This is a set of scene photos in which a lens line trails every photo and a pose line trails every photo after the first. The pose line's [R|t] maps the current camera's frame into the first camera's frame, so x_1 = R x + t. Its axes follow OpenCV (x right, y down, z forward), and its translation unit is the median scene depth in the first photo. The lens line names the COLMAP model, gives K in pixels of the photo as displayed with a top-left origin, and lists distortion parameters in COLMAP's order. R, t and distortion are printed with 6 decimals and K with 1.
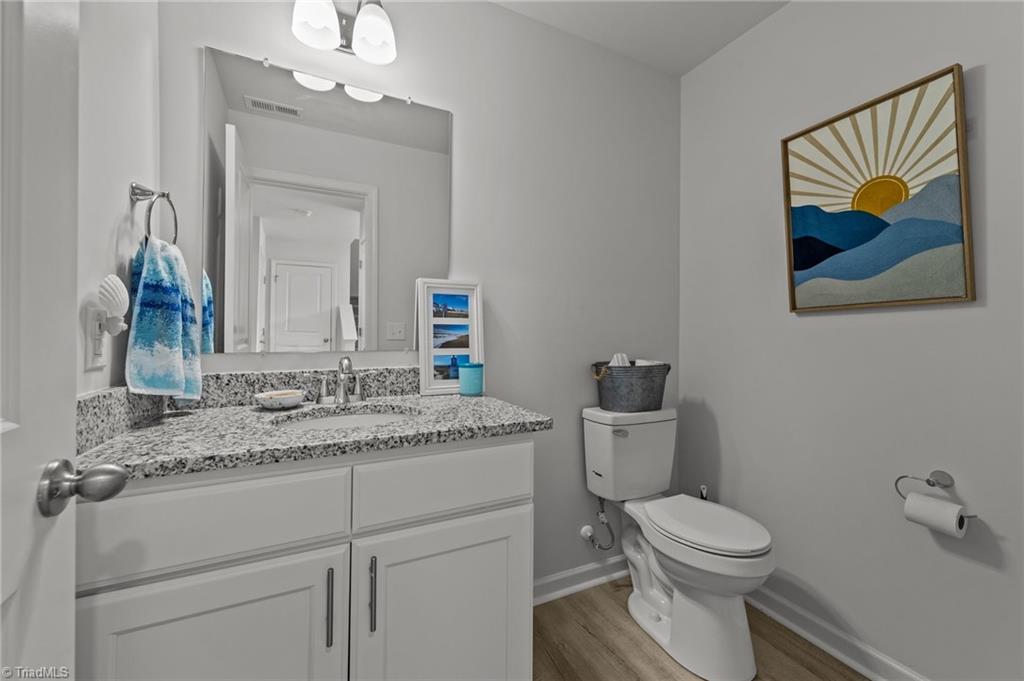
lens RADIAL K [[399.3, 0, 510.6], [0, 399.3, 331.4], [0, 0, 1]] dist [-0.003839, 0.000122]
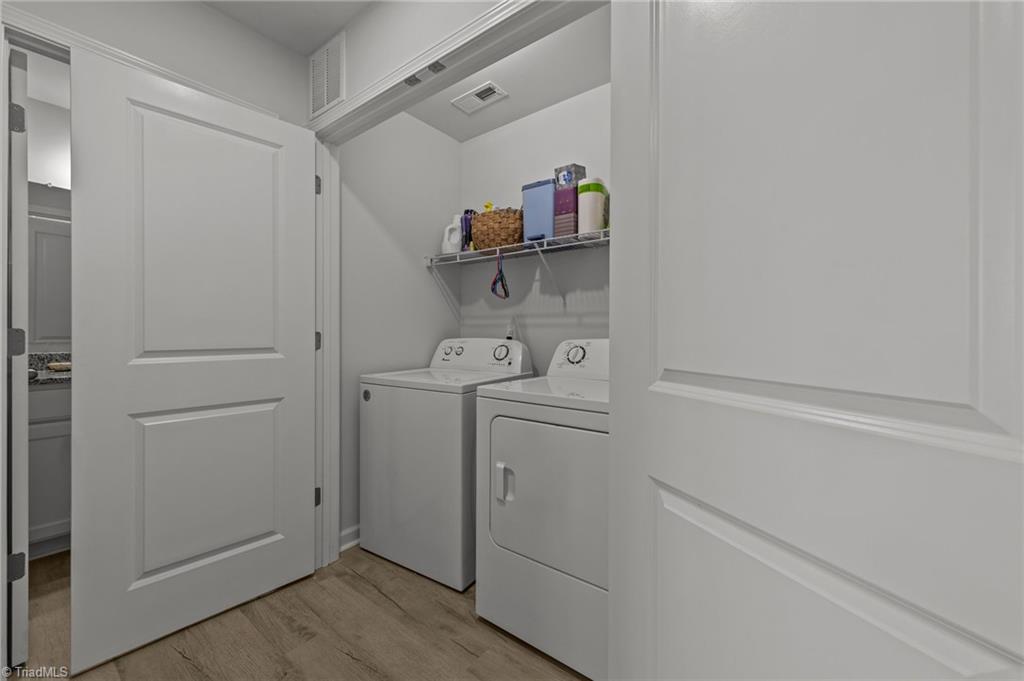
lens RADIAL K [[389.0, 0, 500.2], [0, 389.0, 334.0], [0, 0, 1]] dist [0.001204, 0.000250]
pose [[0.897404, -0.001323, 0.441208, 0.465311], [-0.002303, 0.999968, 0.007683, -0.005914], [-0.441204, -0.007911, 0.897372, -1.566722]]
